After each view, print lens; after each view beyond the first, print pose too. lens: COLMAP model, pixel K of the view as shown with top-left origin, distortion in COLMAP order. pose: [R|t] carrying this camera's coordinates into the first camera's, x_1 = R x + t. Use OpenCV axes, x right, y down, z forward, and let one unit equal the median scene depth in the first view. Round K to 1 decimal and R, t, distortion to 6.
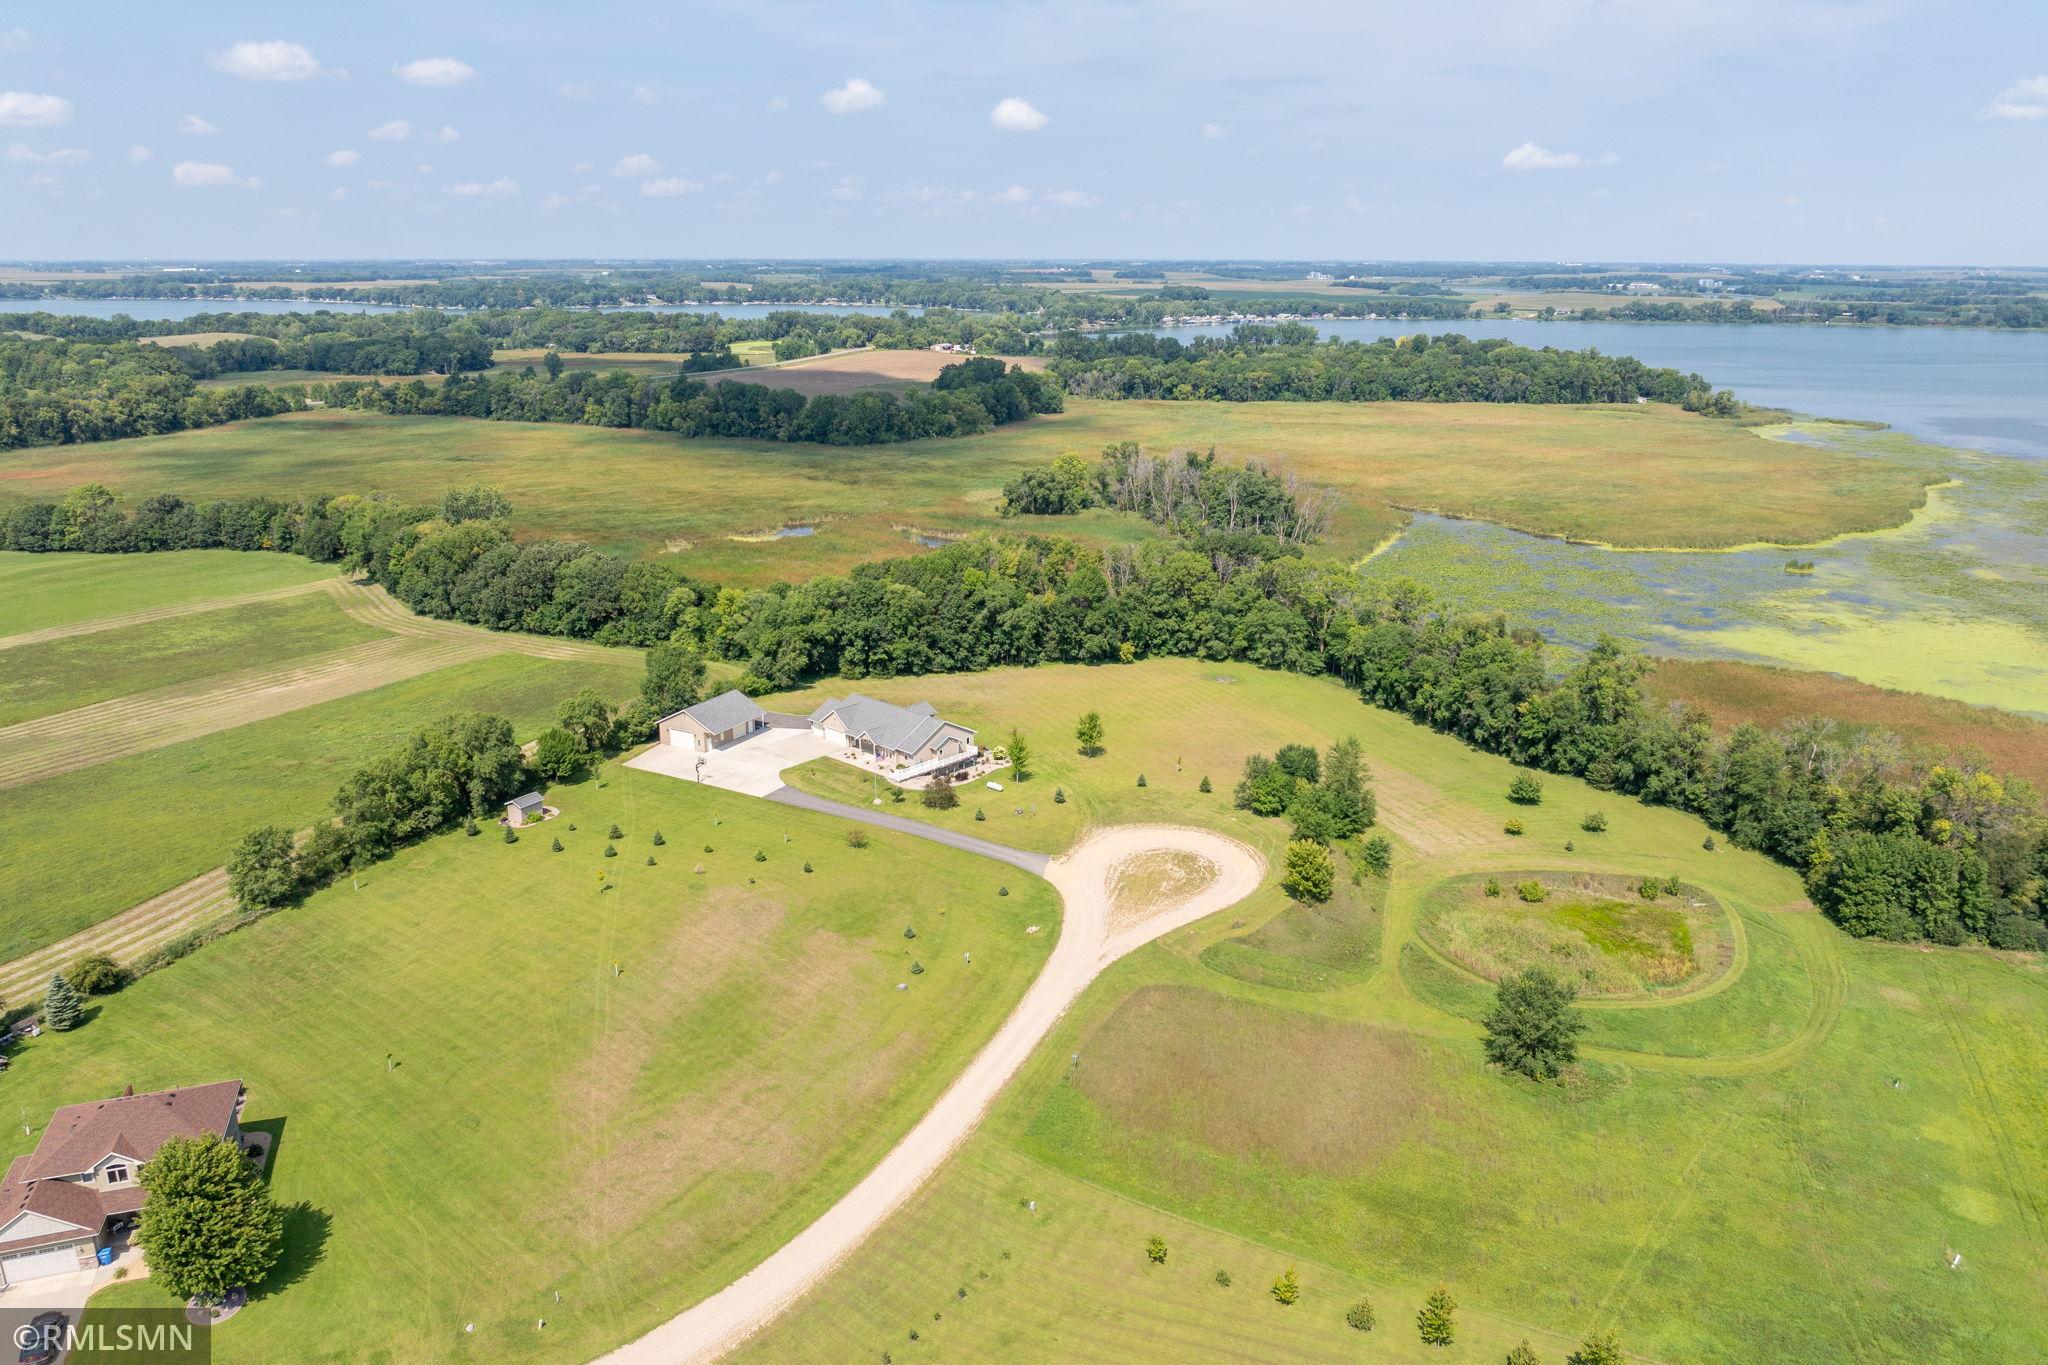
lens RADIAL K [[1440.5, 0, 1030.7], [0, 1440.5, 677.8], [0, 0, 1]] dist [-0.031987, 0.017325]
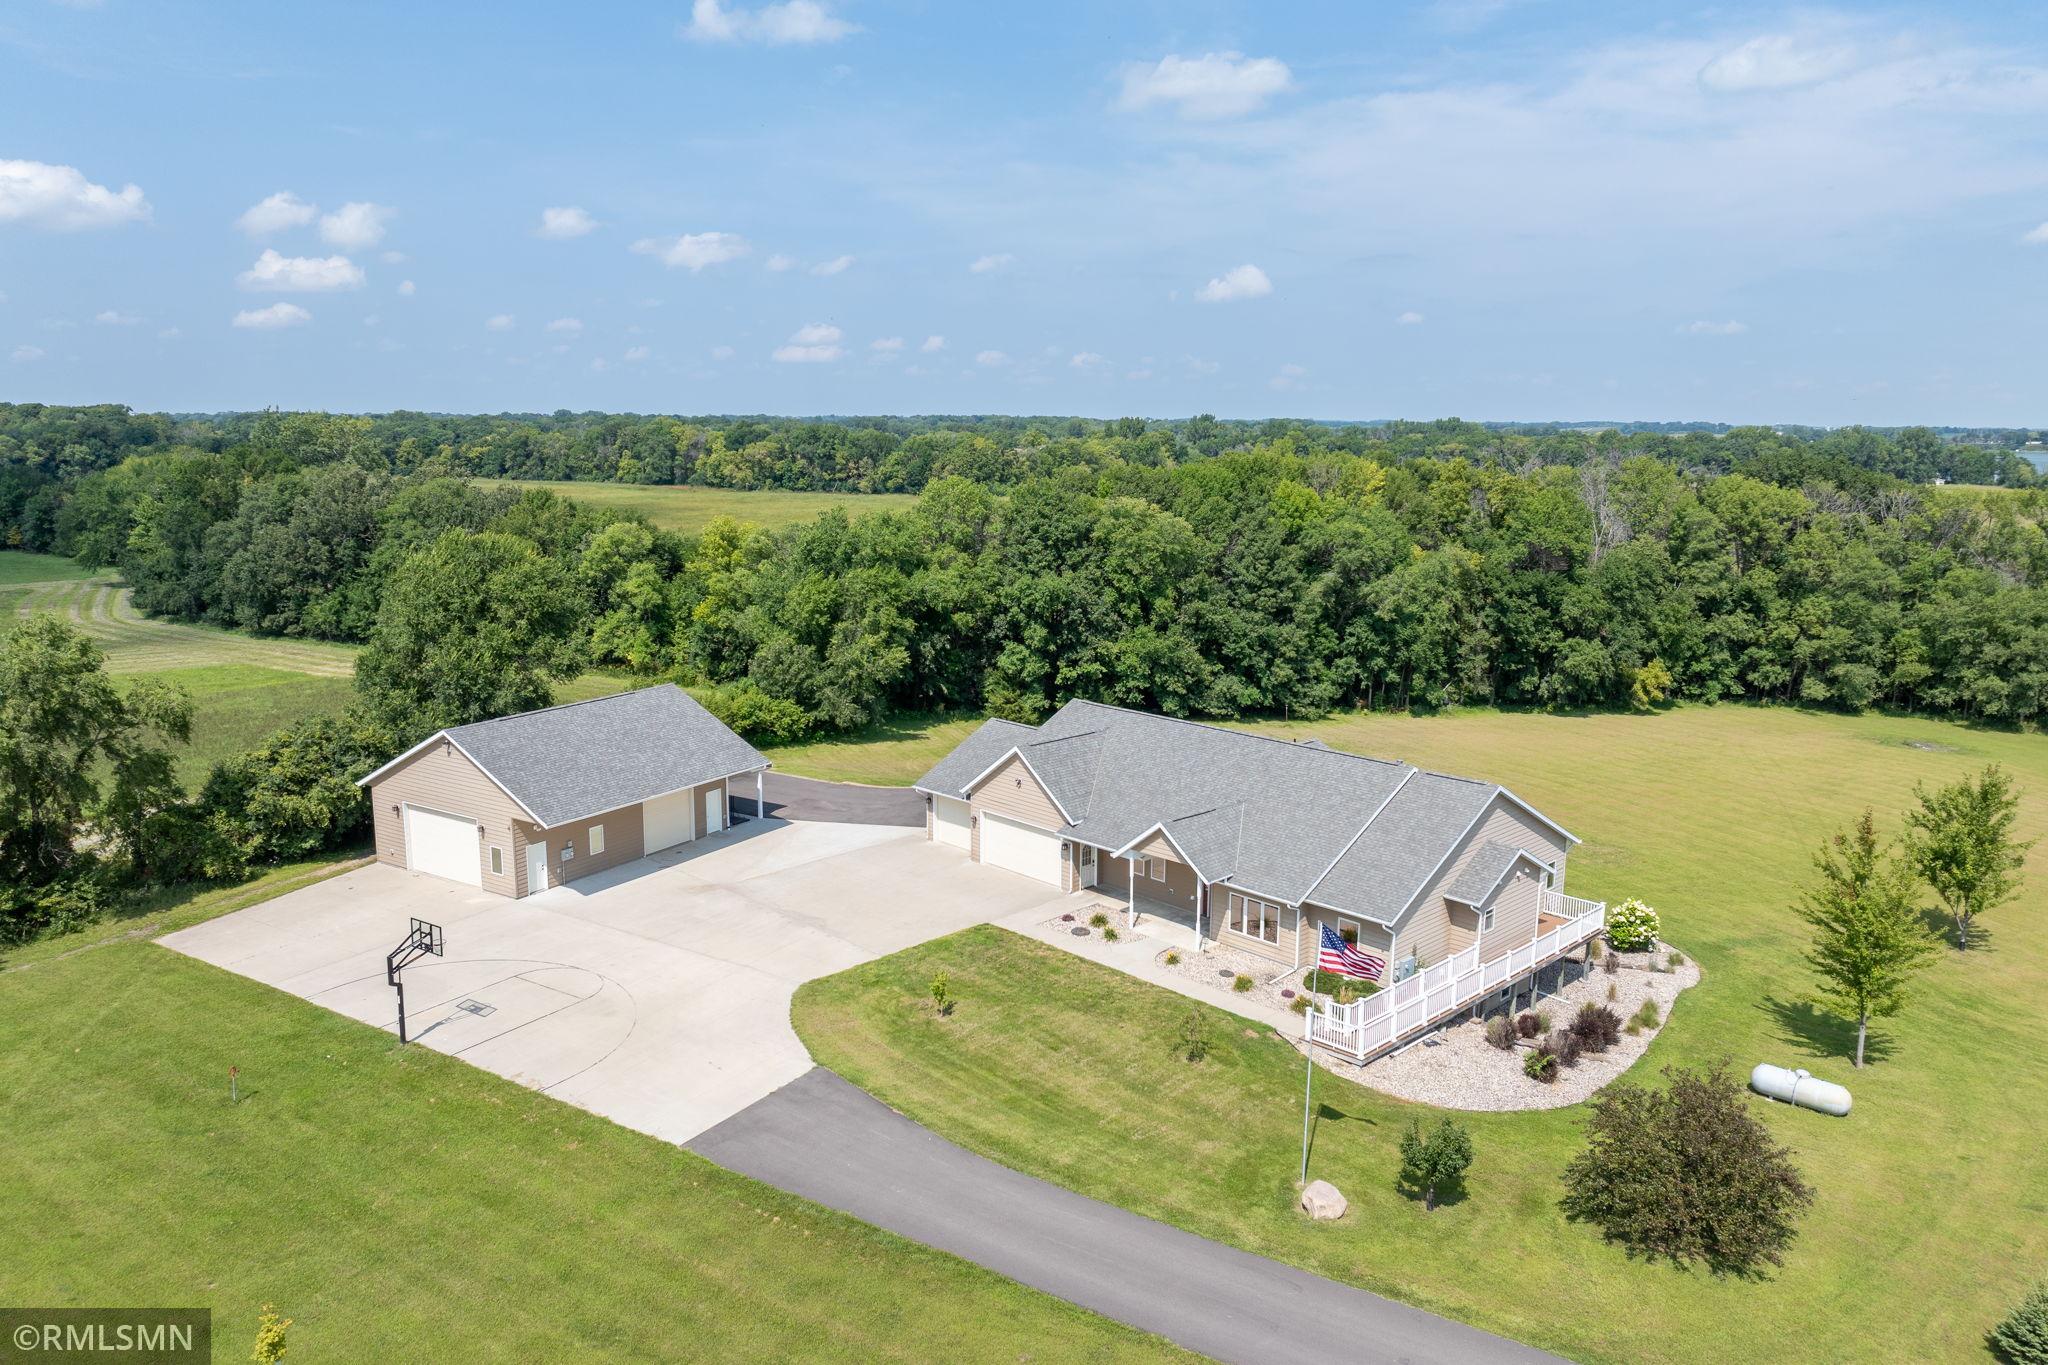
lens RADIAL K [[1440.5, 0, 1030.3], [0, 1440.5, 665.7], [0, 0, 1]] dist [-0.031987, 0.017325]
pose [[0.998452, 0.013496, -0.053955, -0.094123], [-0.019772, 0.992872, -0.117536, 0.030109], [0.051984, 0.118421, 0.991602, 0.575781]]
